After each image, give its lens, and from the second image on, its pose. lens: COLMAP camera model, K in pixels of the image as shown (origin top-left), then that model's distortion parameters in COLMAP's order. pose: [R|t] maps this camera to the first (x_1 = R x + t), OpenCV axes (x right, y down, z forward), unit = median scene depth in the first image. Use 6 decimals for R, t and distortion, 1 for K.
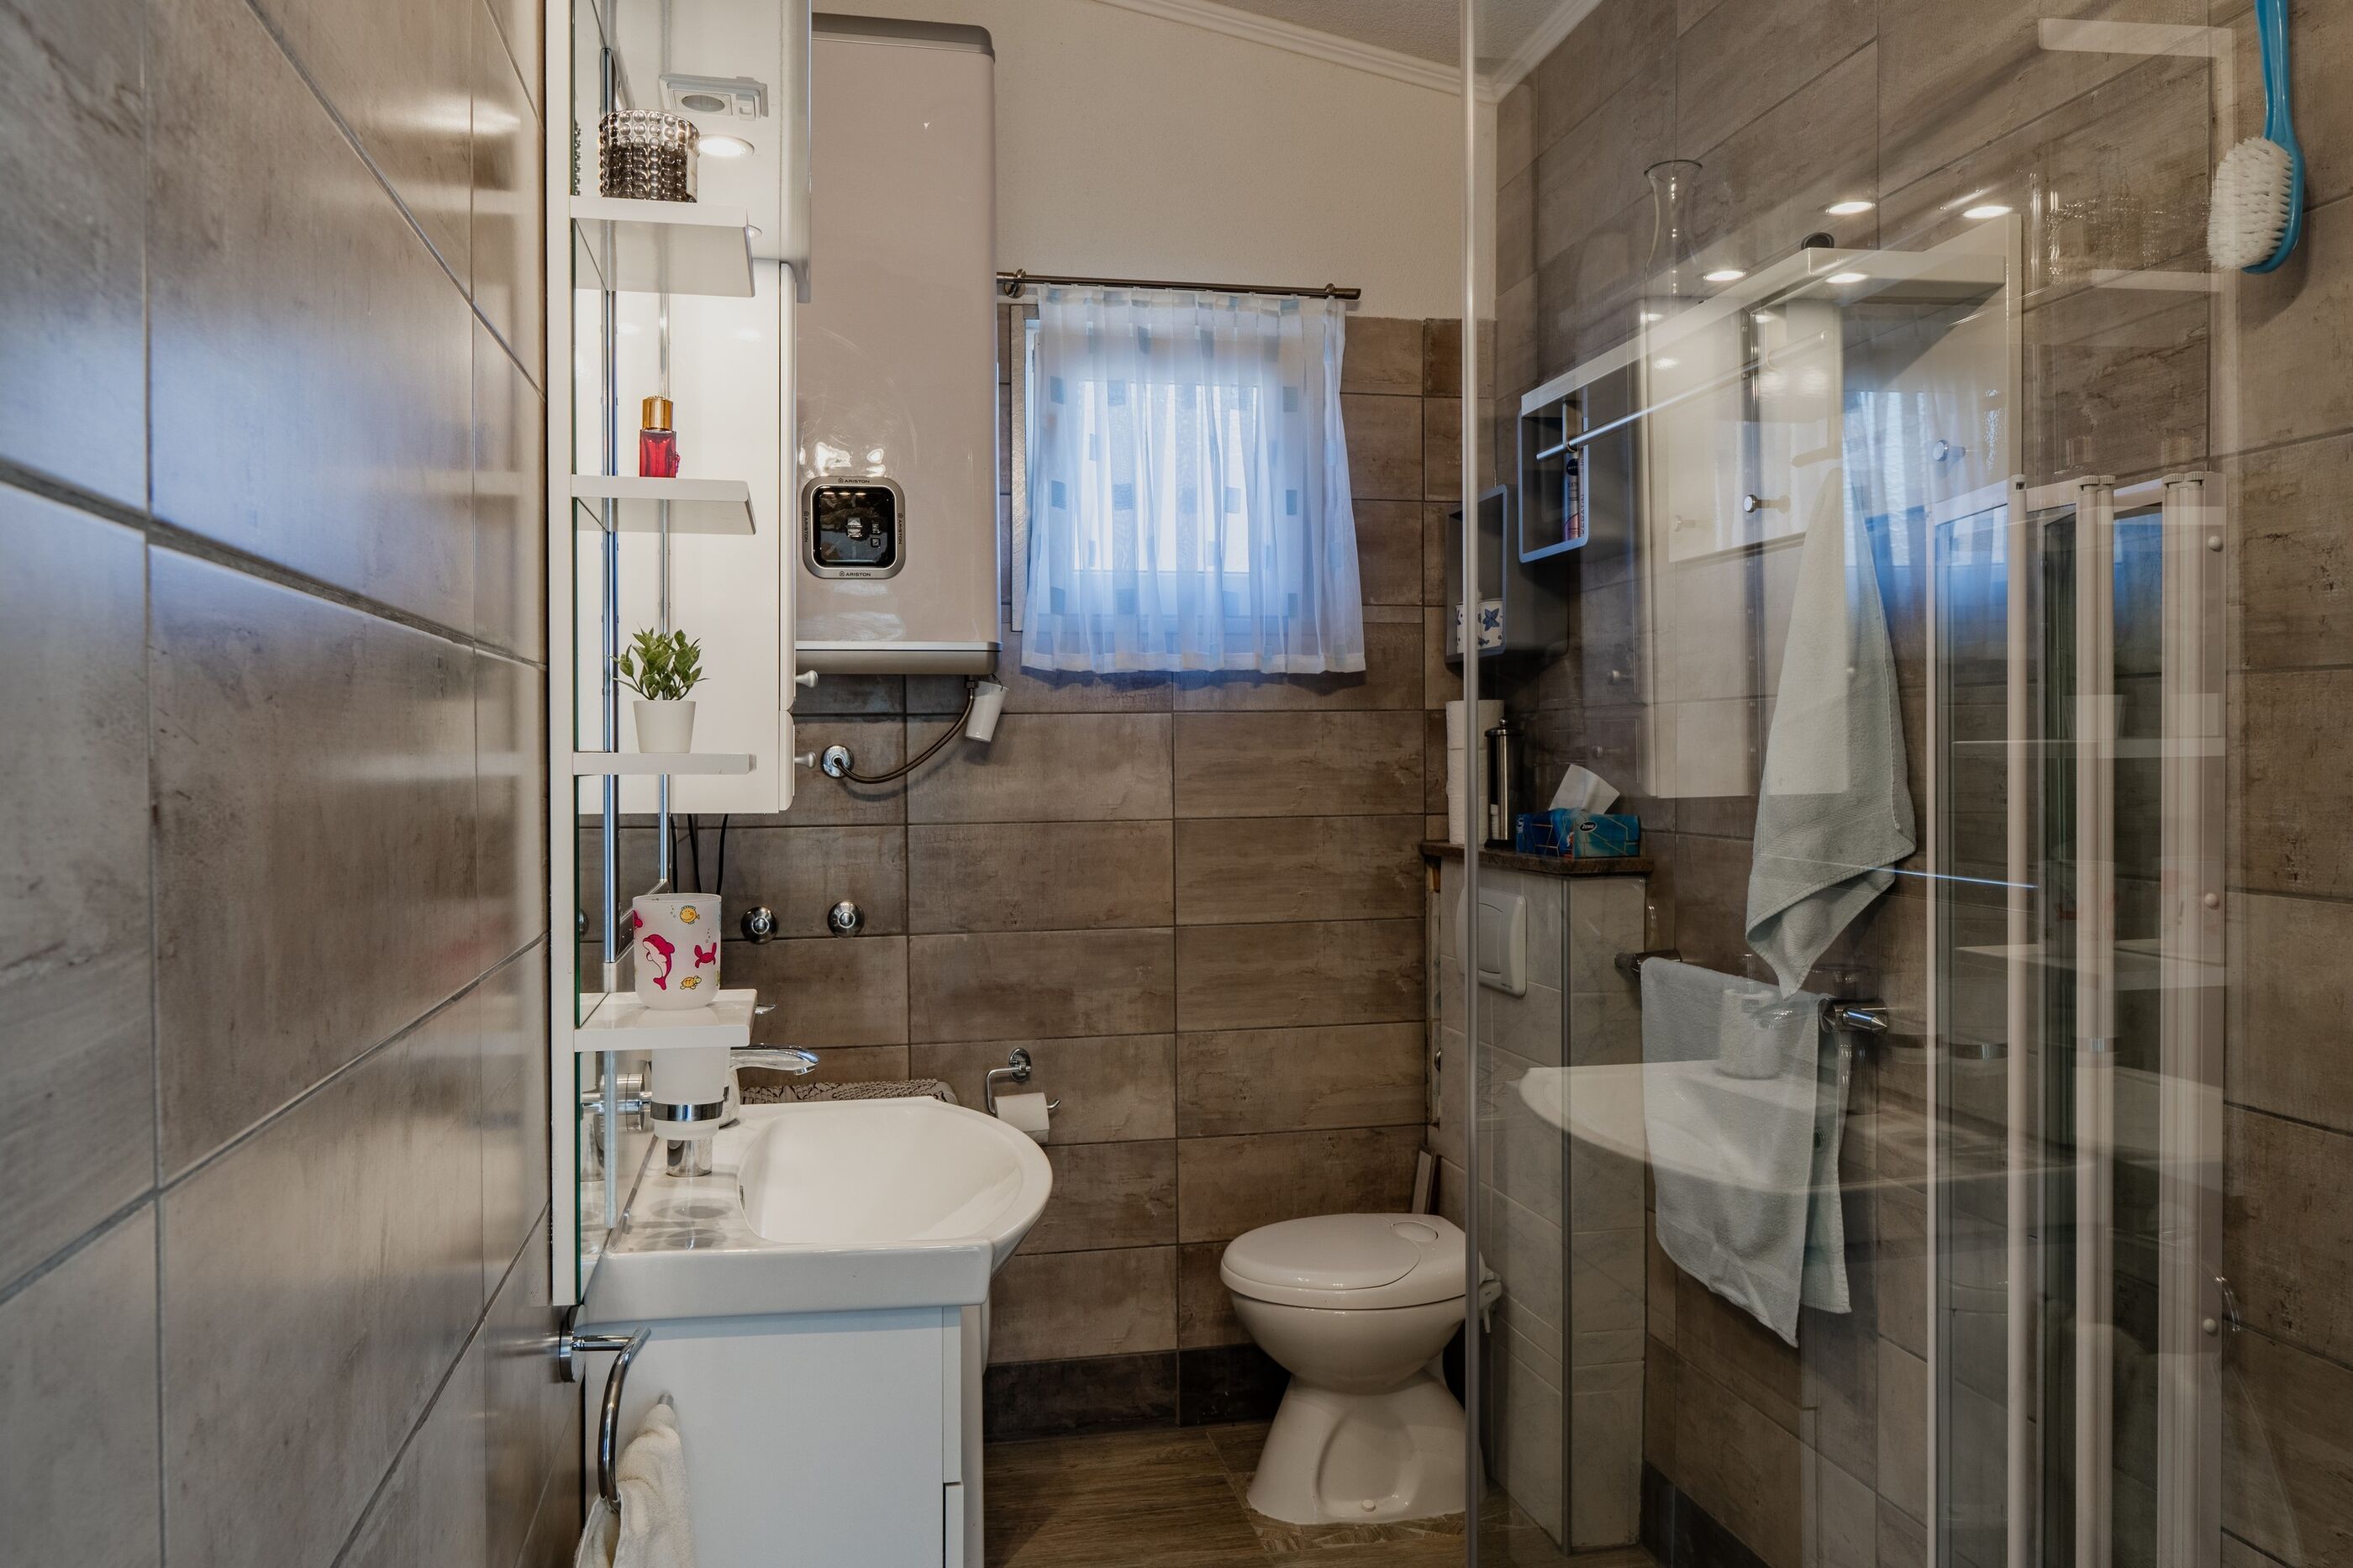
lens RADIAL K [[1680.7, 0, 1160.9], [0, 1680.7, 770.7], [0, 0, 1]] dist [0.001768, -0.004512]
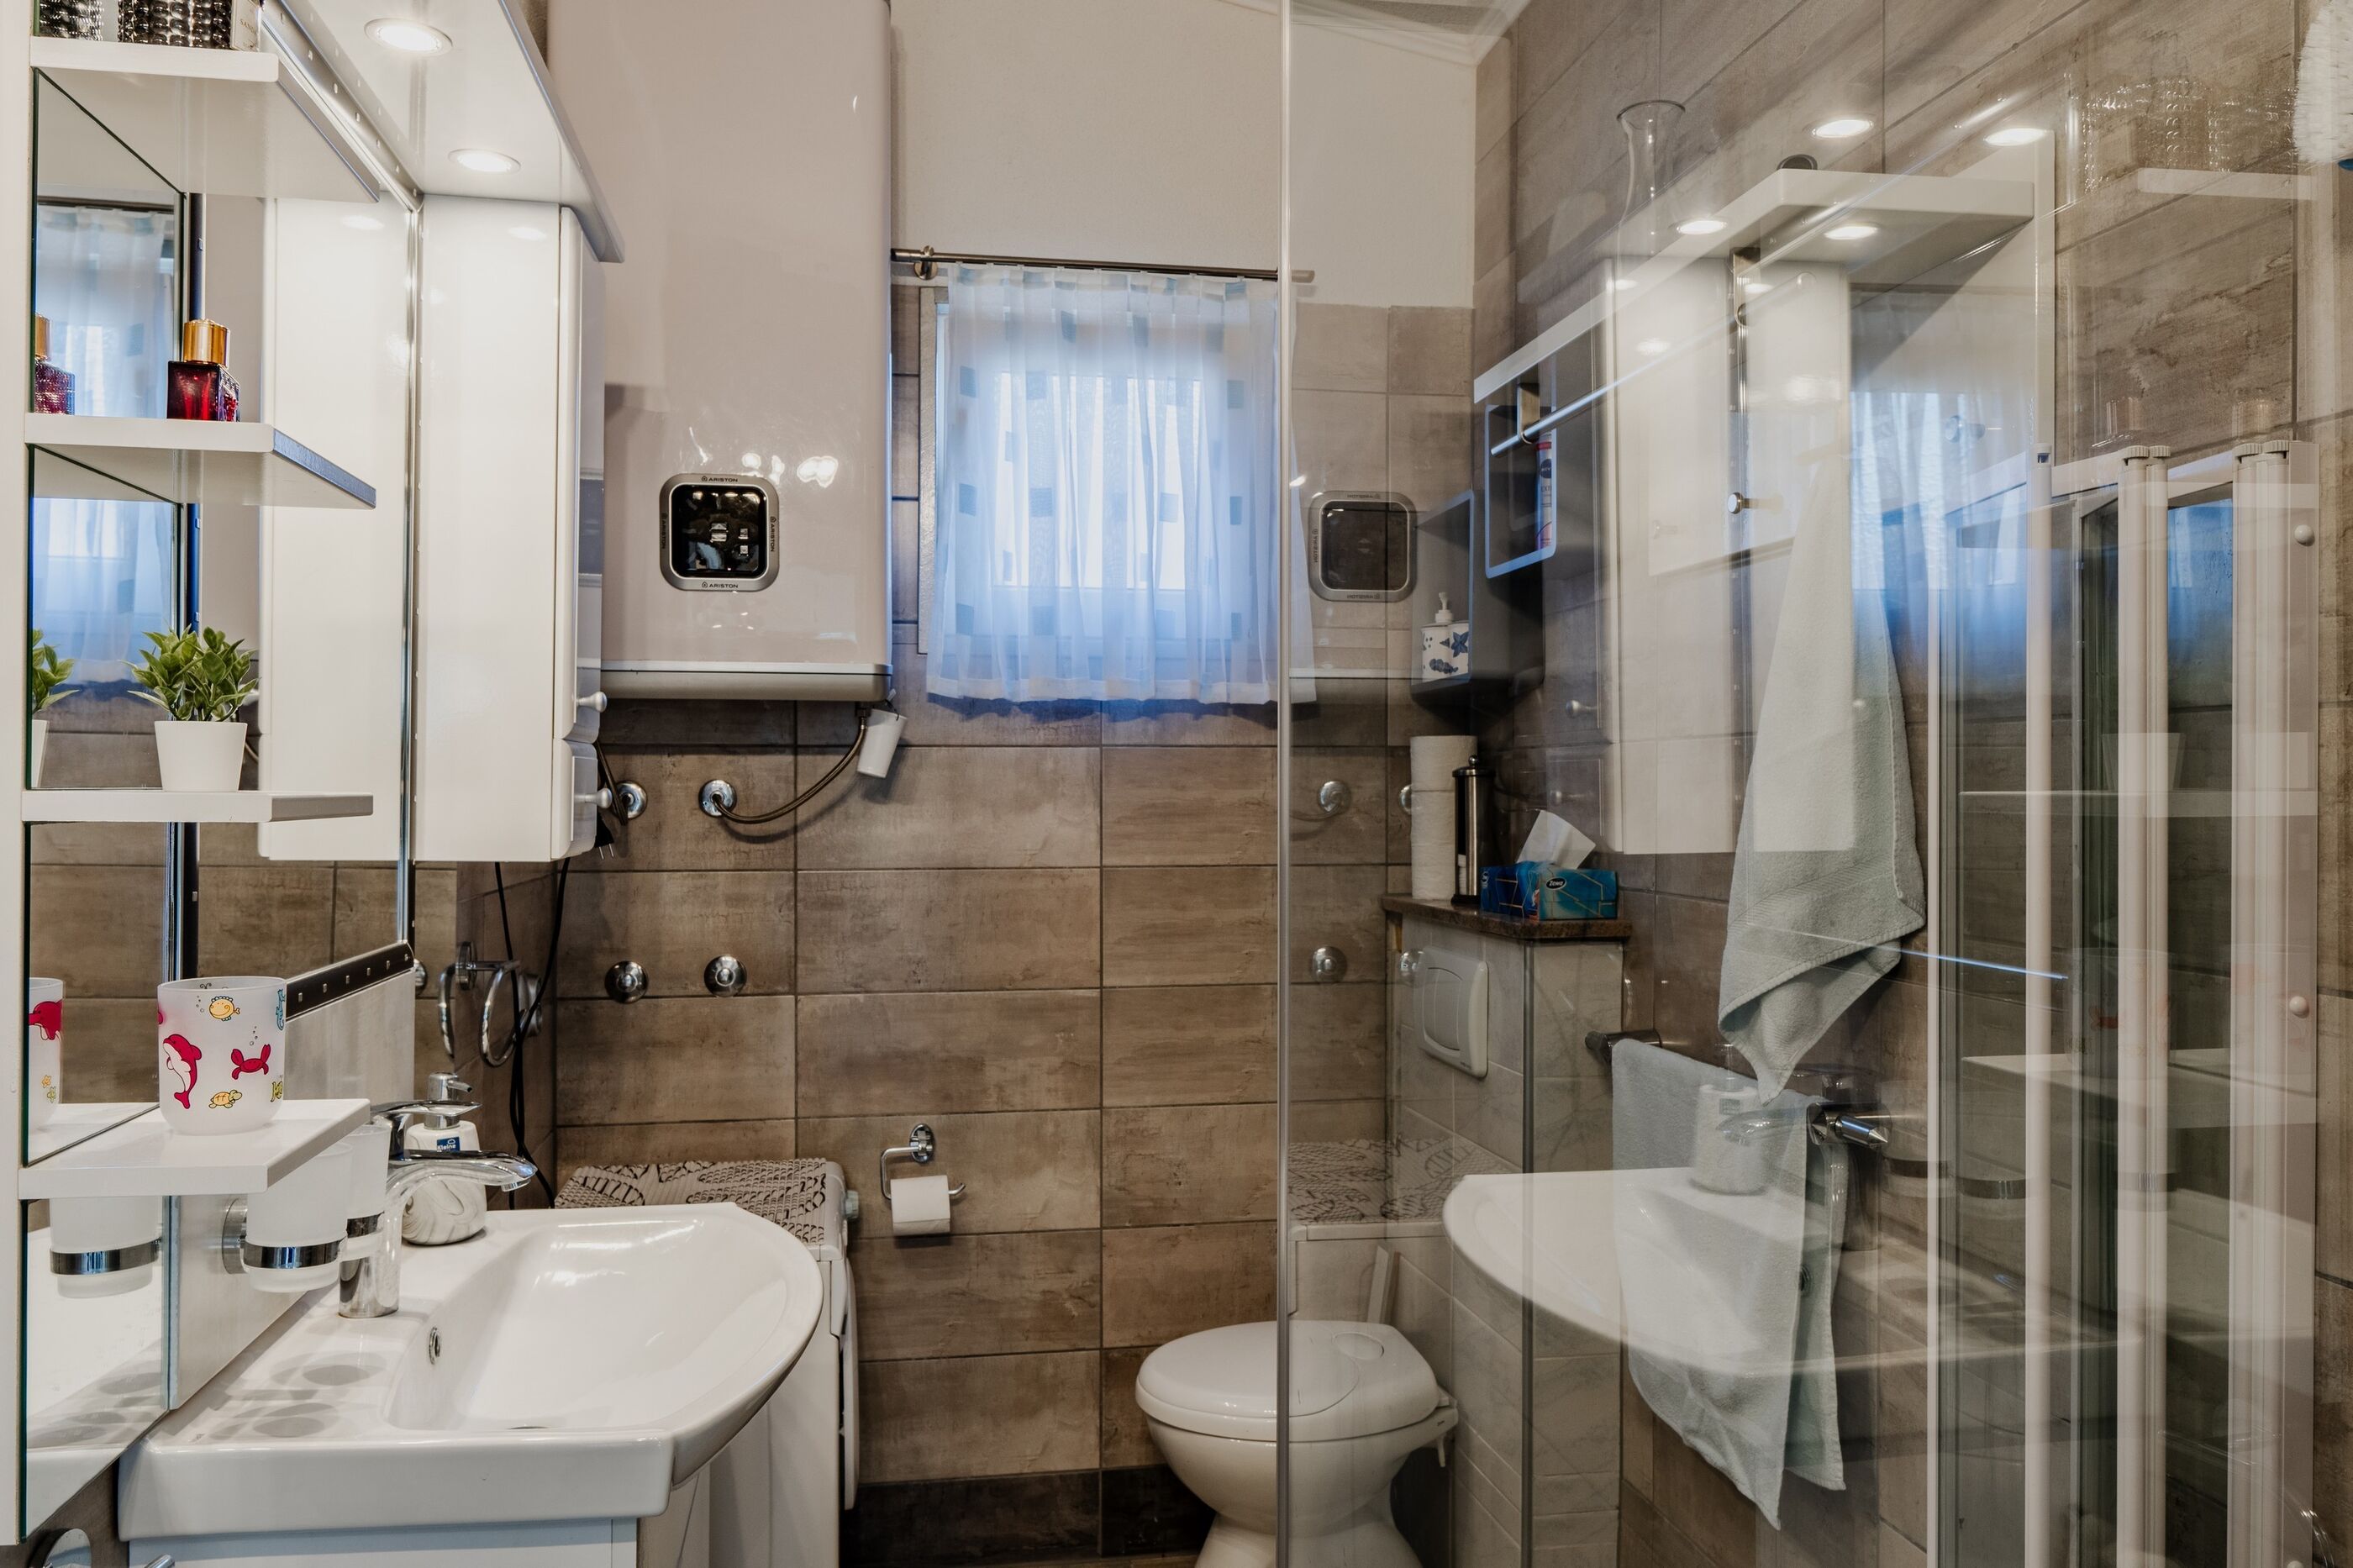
lens RADIAL K [[1678.0, 0, 1173.2], [0, 1678.0, 779.7], [0, 0, 1]] dist [0.005481, -0.009113]
pose [[0.999534, 0.010160, -0.028800, 0.074938], [-0.010612, 0.999822, -0.015592, -0.004009], [0.028636, 0.015890, 0.999464, 0.122900]]
